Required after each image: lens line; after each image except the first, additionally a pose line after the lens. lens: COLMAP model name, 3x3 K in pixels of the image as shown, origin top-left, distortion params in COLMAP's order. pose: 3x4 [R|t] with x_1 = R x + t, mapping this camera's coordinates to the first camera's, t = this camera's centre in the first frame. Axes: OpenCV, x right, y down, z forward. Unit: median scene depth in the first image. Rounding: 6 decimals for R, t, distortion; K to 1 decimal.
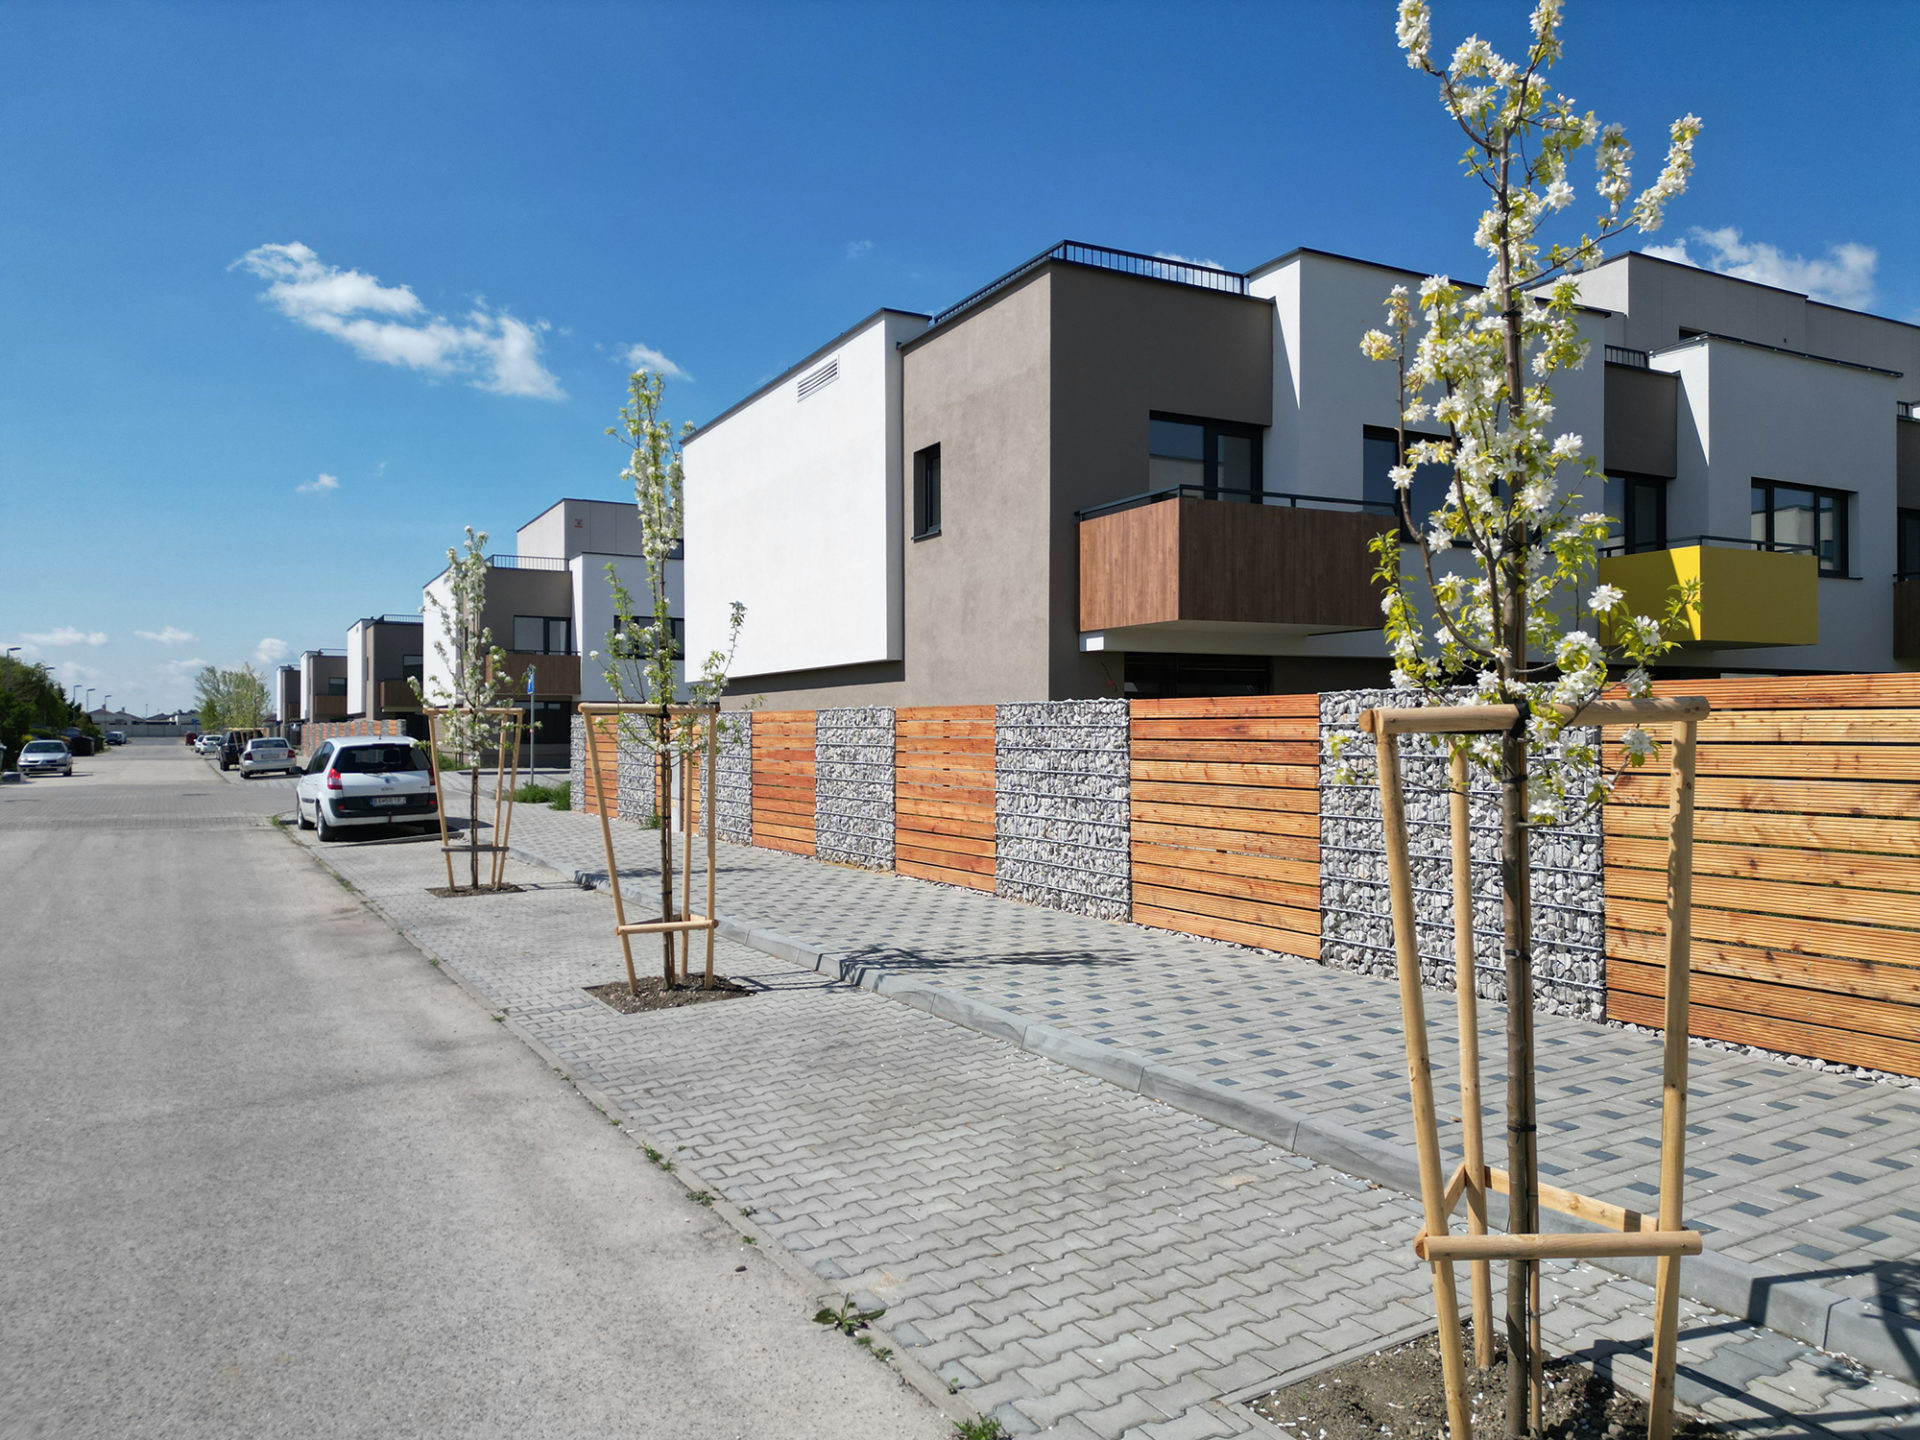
lens RADIAL K [[1299.8, 0, 958.5], [0, 1299.8, 727.3], [0, 0, 1]] dist [0.051532, -0.003856]
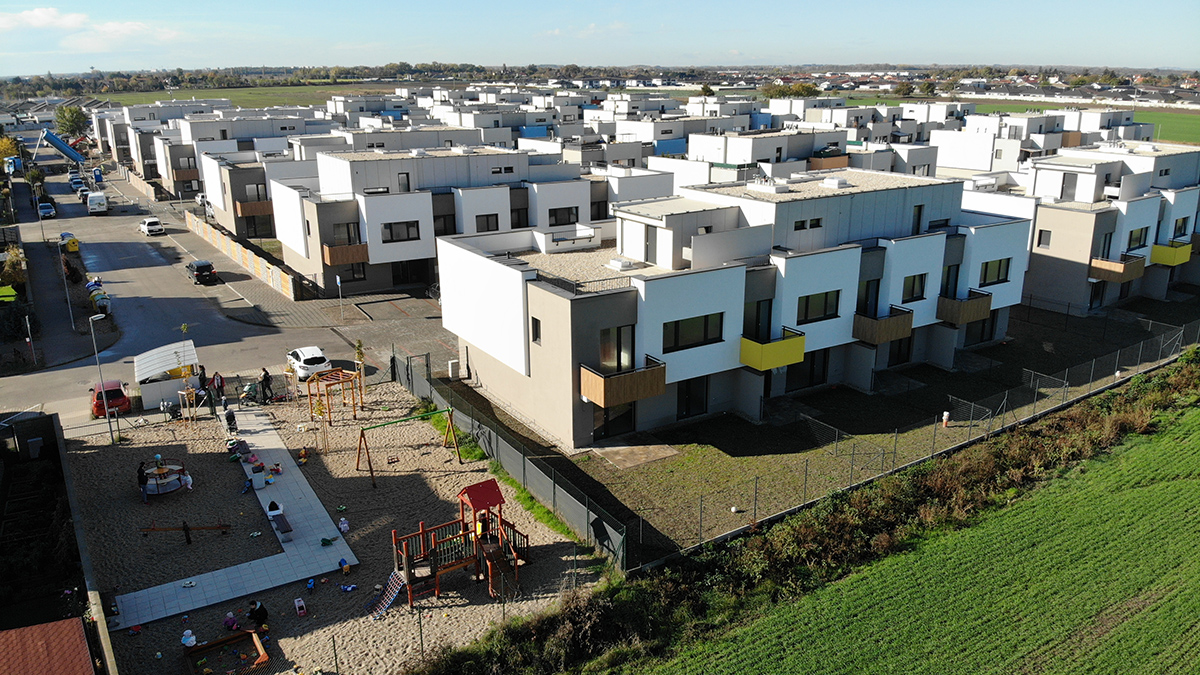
lens RADIAL K [[898.4, 0, 609.8], [0, 898.4, 336.4], [0, 0, 1]] dist [-0.004988, -0.006587]
pose [[0.997209, -0.026695, 0.069722, 0.002641], [0.005230, 0.956569, 0.291460, -0.736976], [-0.074474, -0.290282, 0.954039, -1.045224]]
